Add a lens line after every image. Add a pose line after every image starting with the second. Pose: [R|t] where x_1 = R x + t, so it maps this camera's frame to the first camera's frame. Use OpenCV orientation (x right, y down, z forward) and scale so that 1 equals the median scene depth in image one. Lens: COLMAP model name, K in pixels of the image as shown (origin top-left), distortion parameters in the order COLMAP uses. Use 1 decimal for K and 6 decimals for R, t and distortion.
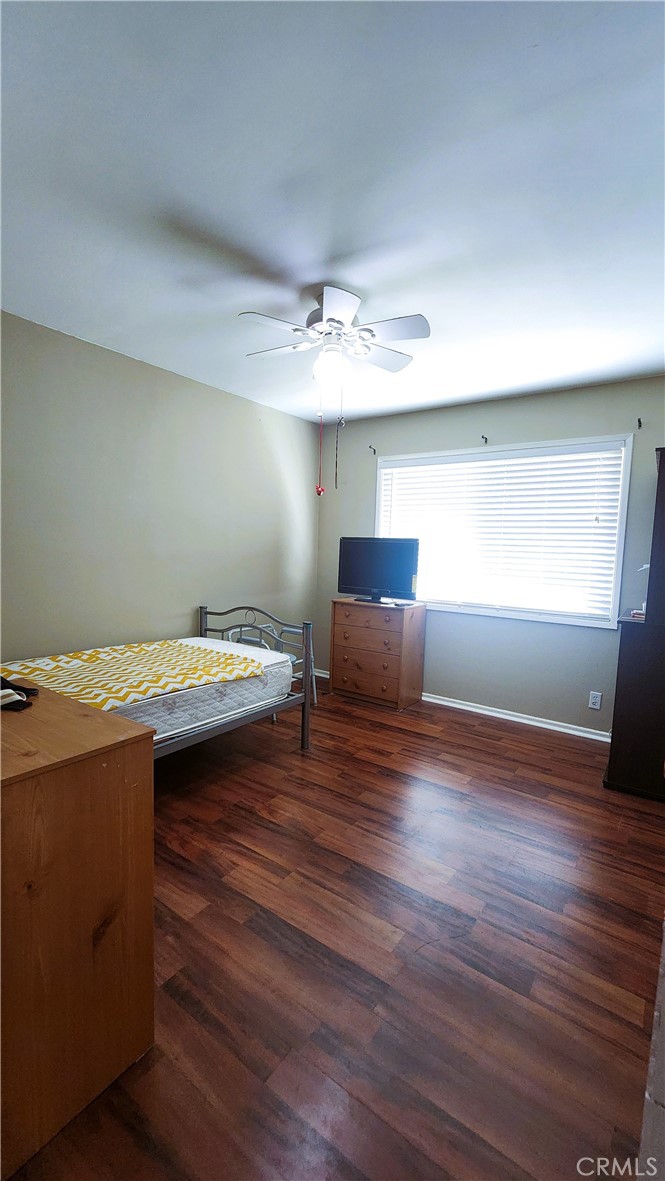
lens RADIAL K [[485.3, 0, 331.1], [0, 485.3, 589.8], [0, 0, 1]] dist [0.001406, -0.000452]
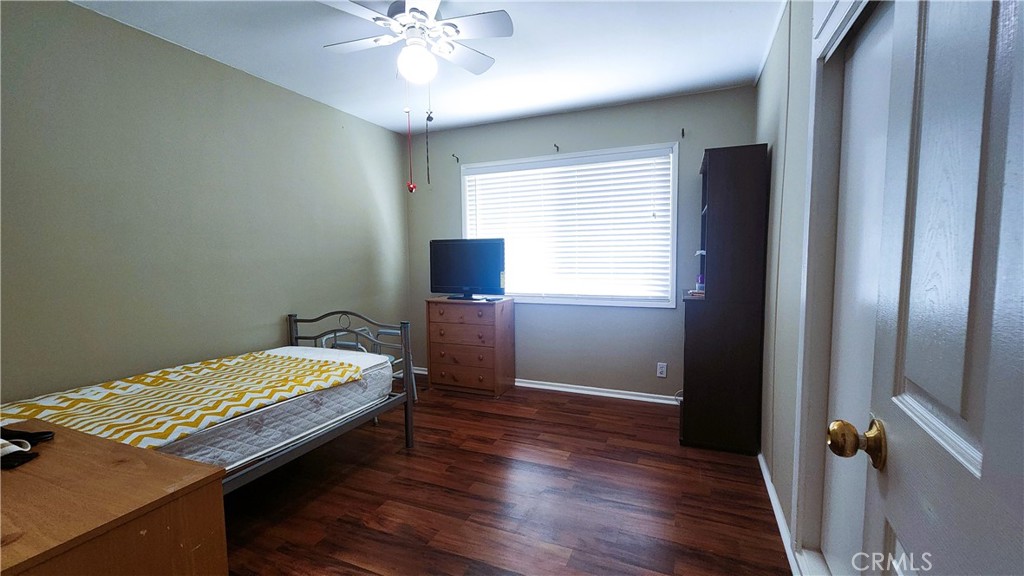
lens RADIAL K [[423.1, 0, 513.4], [0, 423.1, 288.0], [0, 0, 1]] dist [0.005277, -0.000843]
pose [[0.974076, -0.058729, 0.218463, -0.019306], [0.060545, 0.998164, -0.001619, 0.013257], [-0.217967, 0.014804, 0.975844, 0.100796]]
